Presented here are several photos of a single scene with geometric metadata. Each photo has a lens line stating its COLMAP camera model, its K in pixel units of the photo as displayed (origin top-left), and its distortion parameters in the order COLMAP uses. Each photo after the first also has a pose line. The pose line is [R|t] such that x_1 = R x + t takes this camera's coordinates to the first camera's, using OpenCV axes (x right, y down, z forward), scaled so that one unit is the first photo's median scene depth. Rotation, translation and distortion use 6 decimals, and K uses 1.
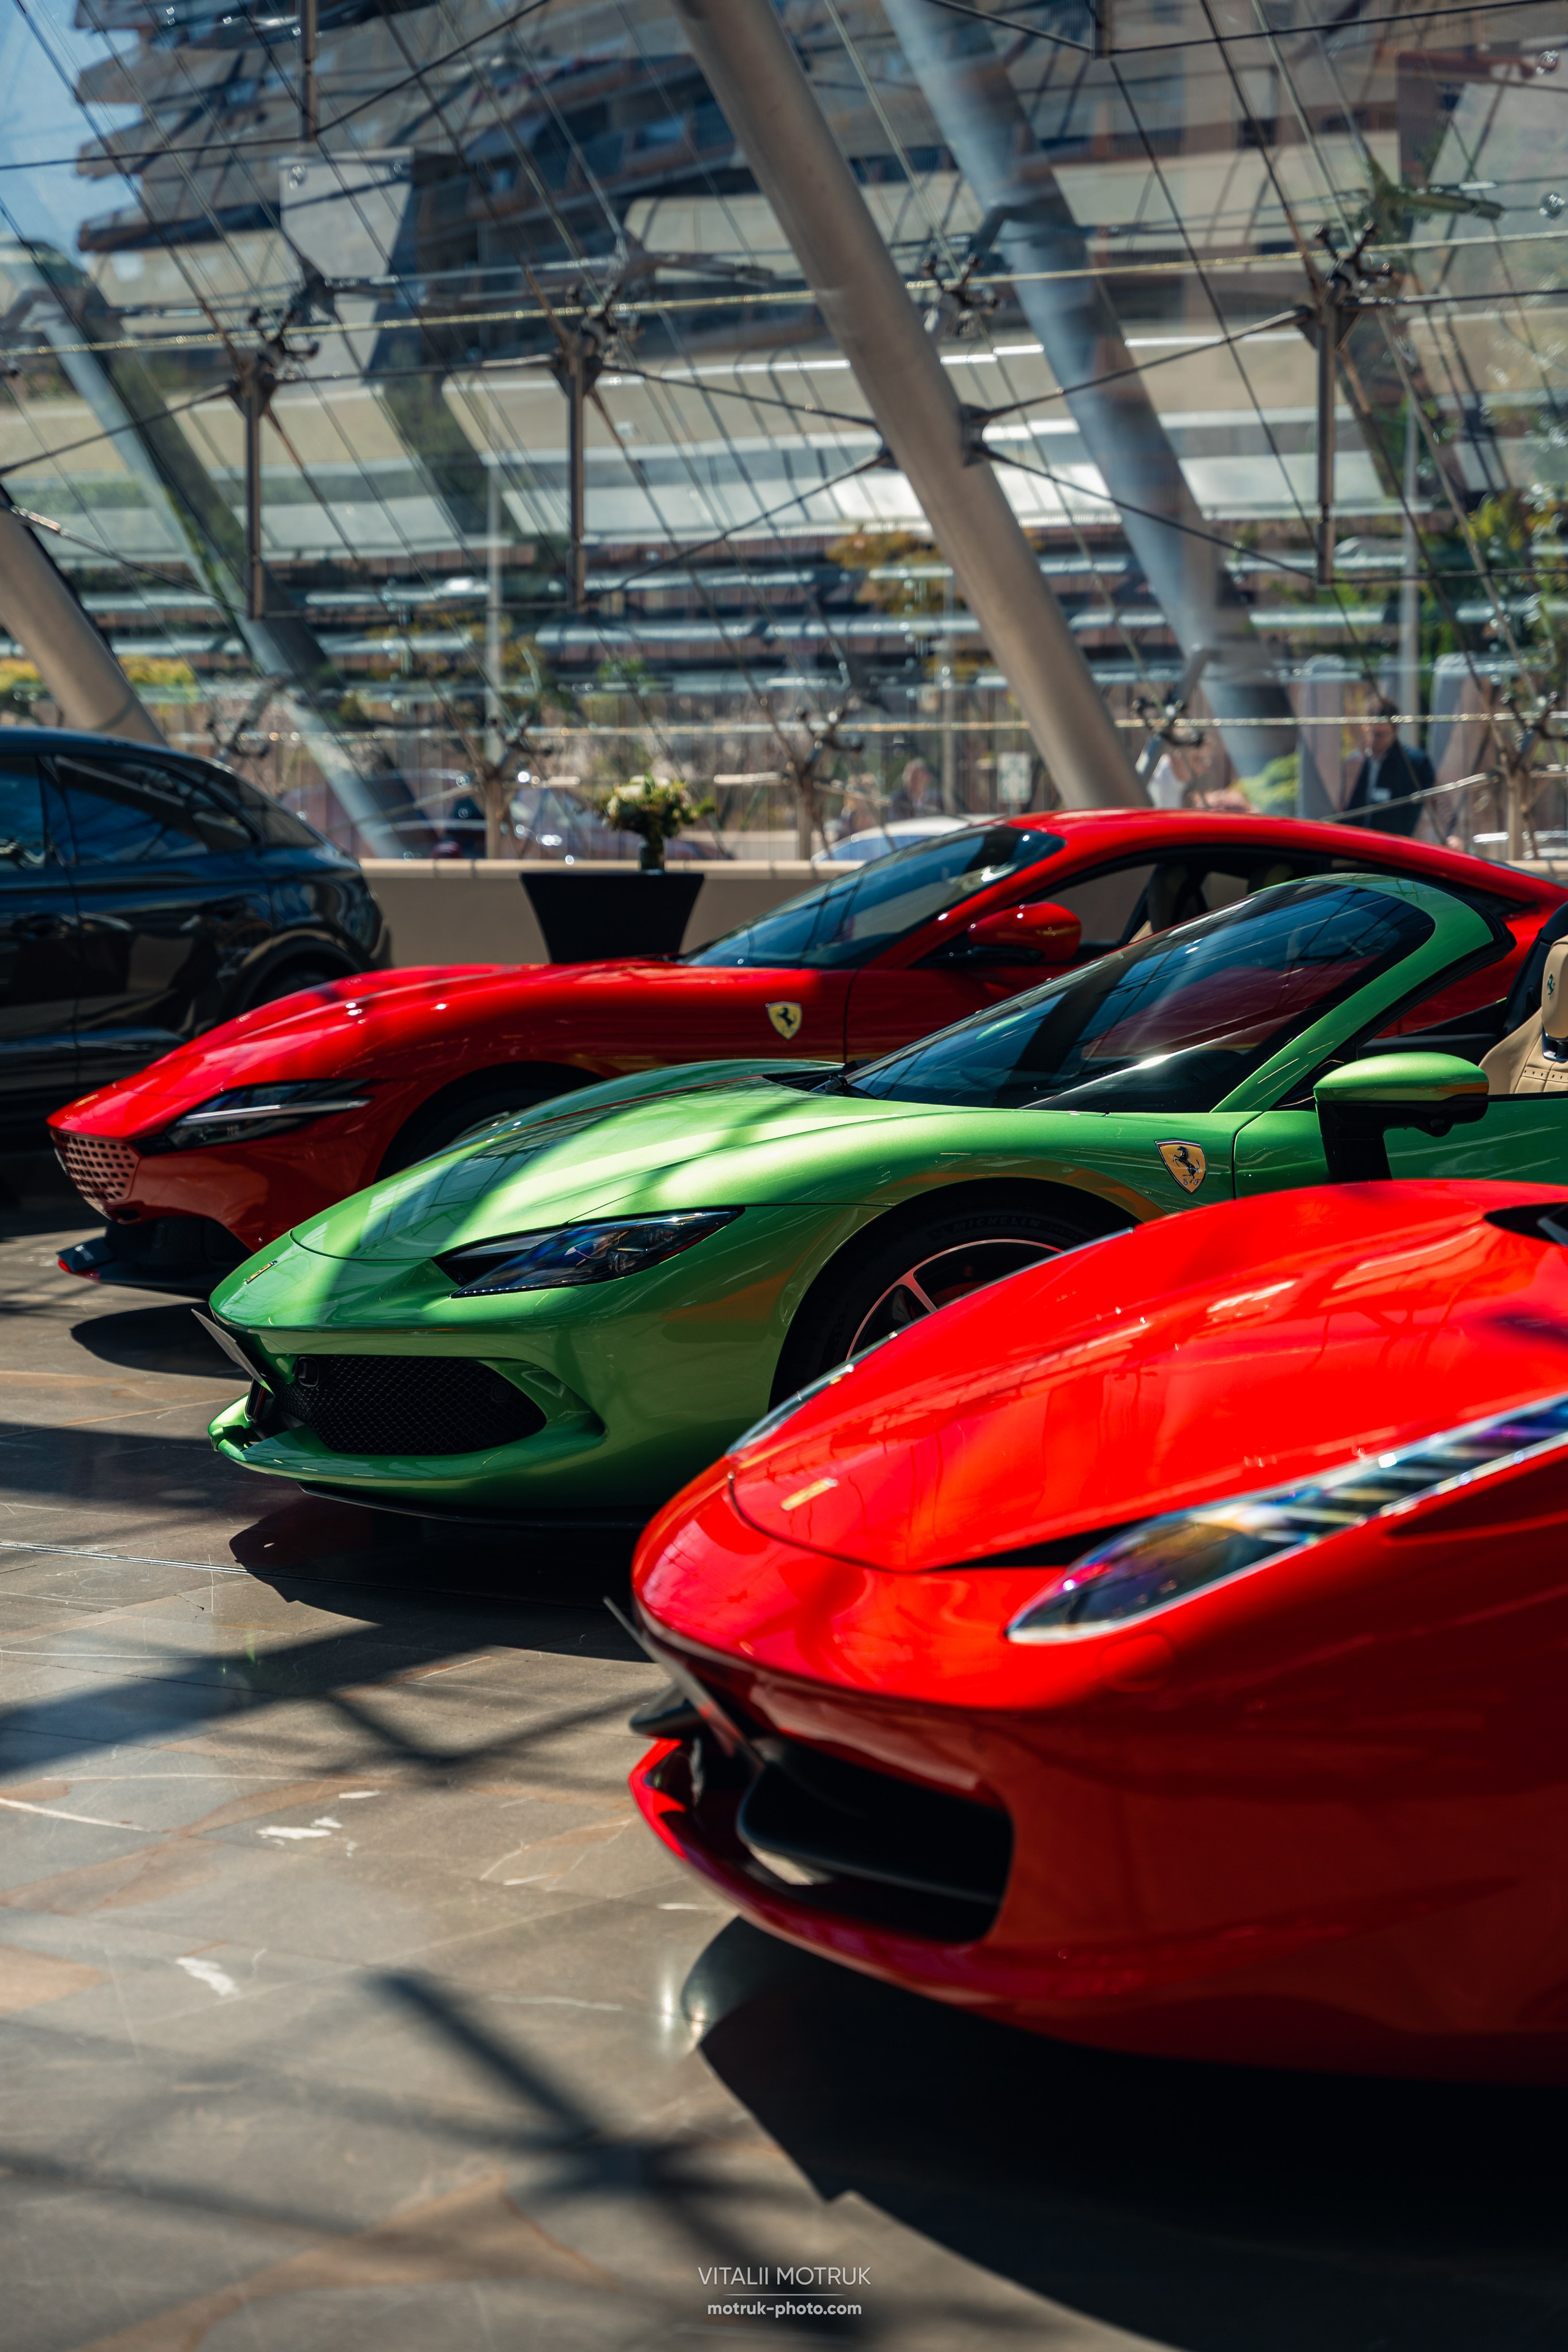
lens RADIAL K [[4605.6, 0, 784.0], [0, 4605.6, 1176.0], [0, 0, 1]] dist [0.031319, 0.237319]
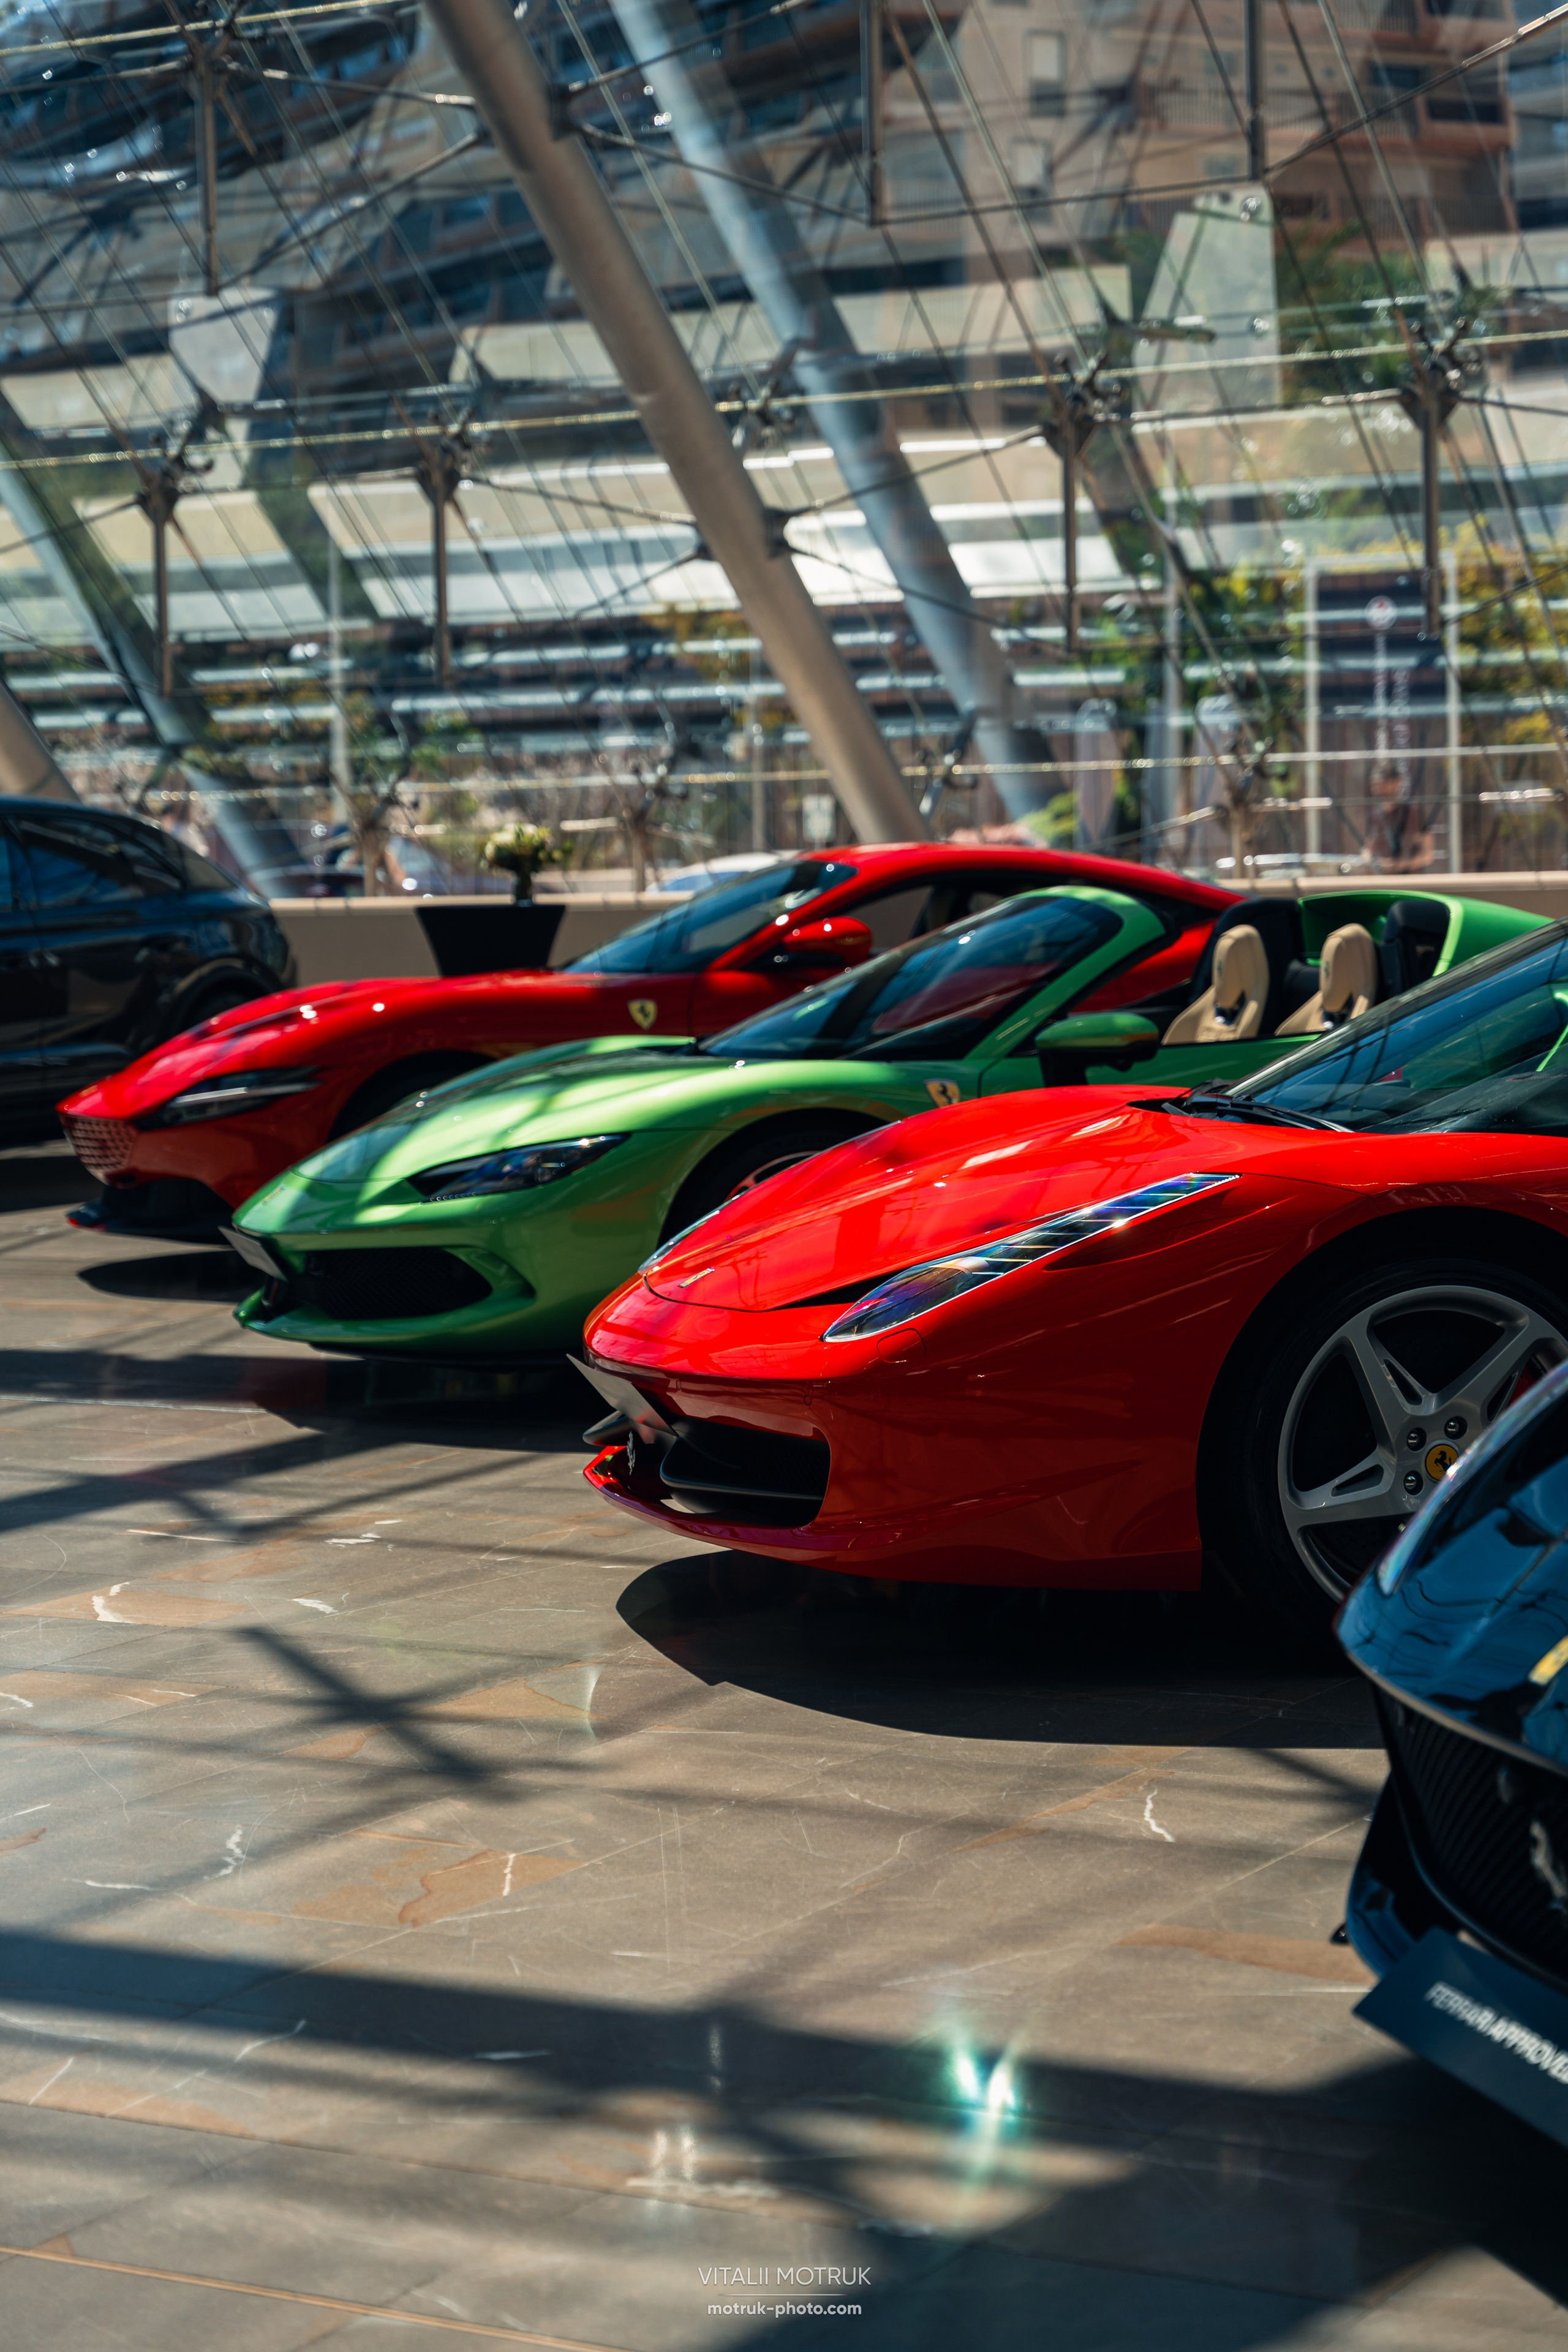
lens RADIAL K [[4432.2, 0, 784.0], [0, 4432.2, 1176.0], [0, 0, 1]] dist [0.049614, -0.083140]
pose [[0.998919, -0.023246, 0.040260, -0.006284], [0.023483, 0.999709, -0.005442, 0.010625], [-0.040121, 0.006381, 0.999174, -0.130884]]
